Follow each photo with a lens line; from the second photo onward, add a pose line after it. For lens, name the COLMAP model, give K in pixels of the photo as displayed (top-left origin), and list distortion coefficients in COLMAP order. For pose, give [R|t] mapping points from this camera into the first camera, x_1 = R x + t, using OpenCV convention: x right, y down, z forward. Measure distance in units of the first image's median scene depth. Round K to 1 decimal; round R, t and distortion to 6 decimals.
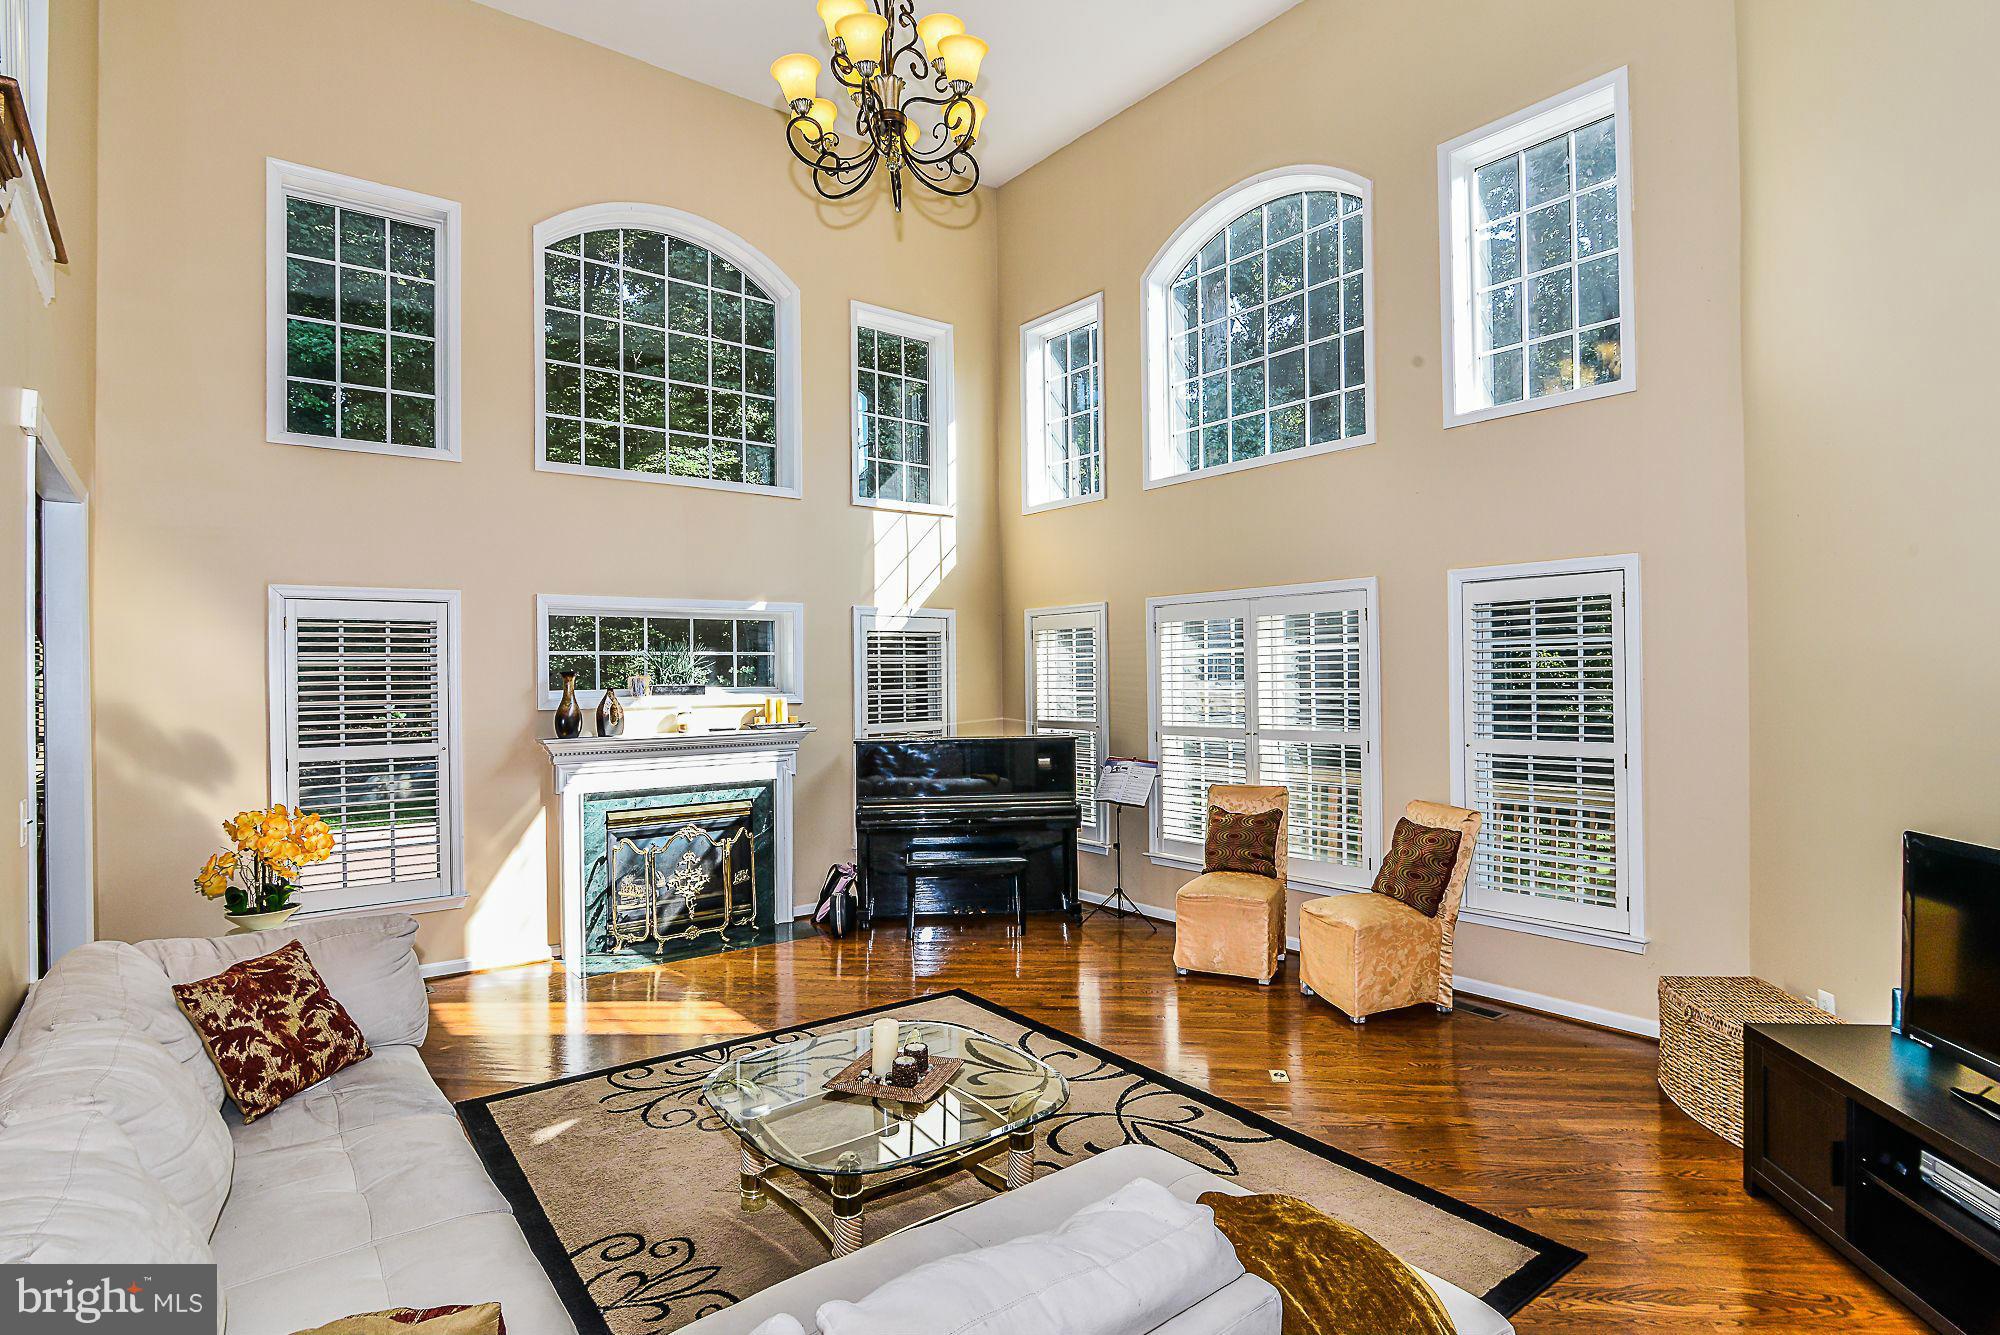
lens RADIAL K [[1019.3, 0, 999.8], [0, 1019.3, 674.2], [0, 0, 1]] dist [-0.008030, -0.000029]
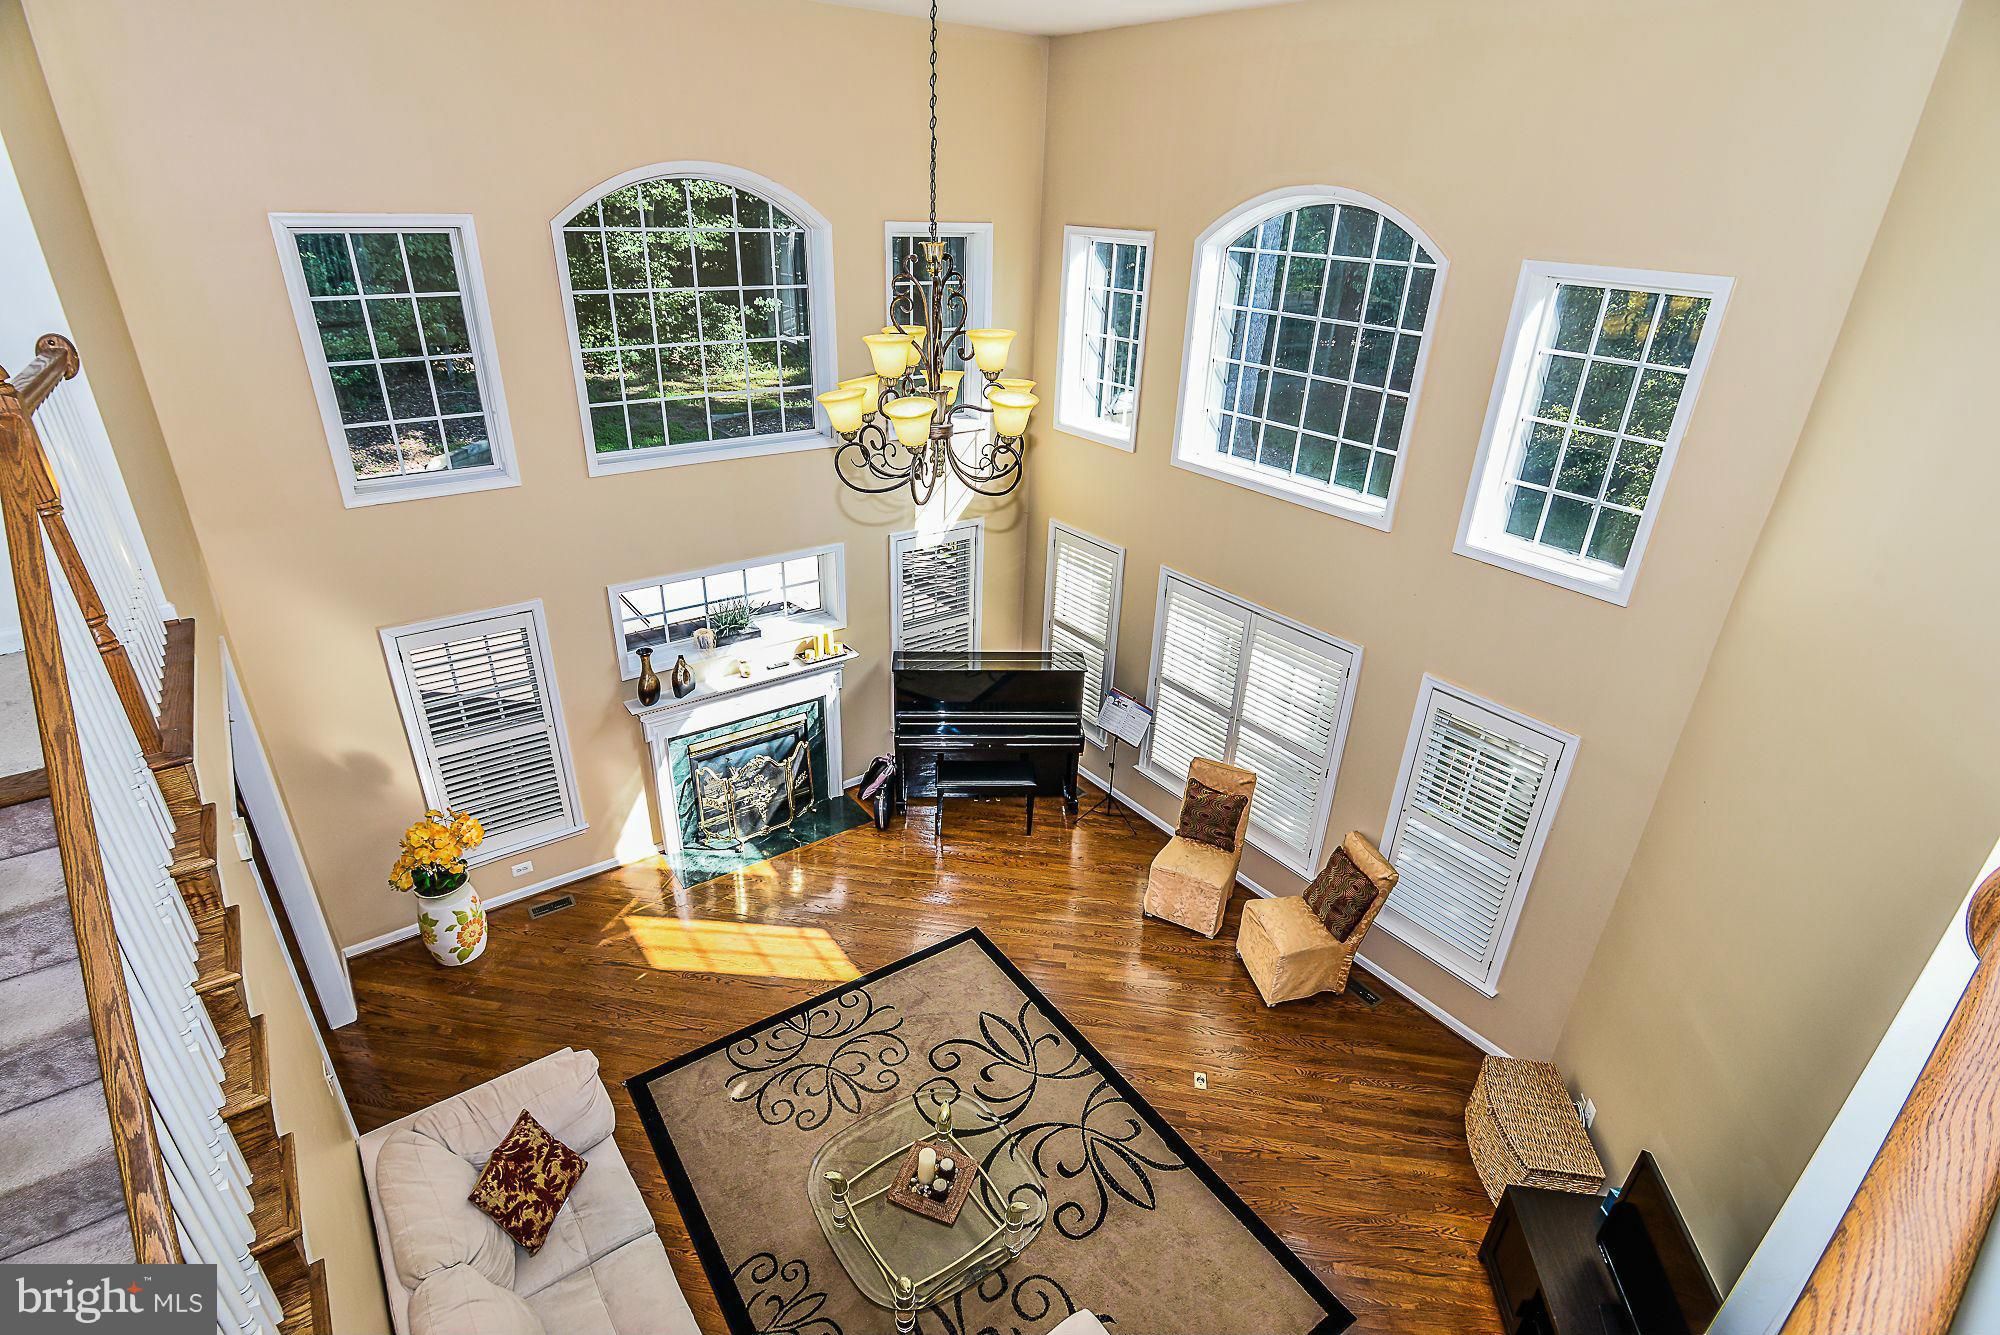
lens RADIAL K [[968.9, 0, 1000.0], [0, 968.9, 667.5], [0, 0, 1]] dist [-0.007381, -0.000753]
pose [[0.998644, 0.051872, -0.004310, -0.019162], [-0.044517, 0.894071, 0.445707, -0.480719], [0.026973, -0.444911, 0.895168, 0.029648]]
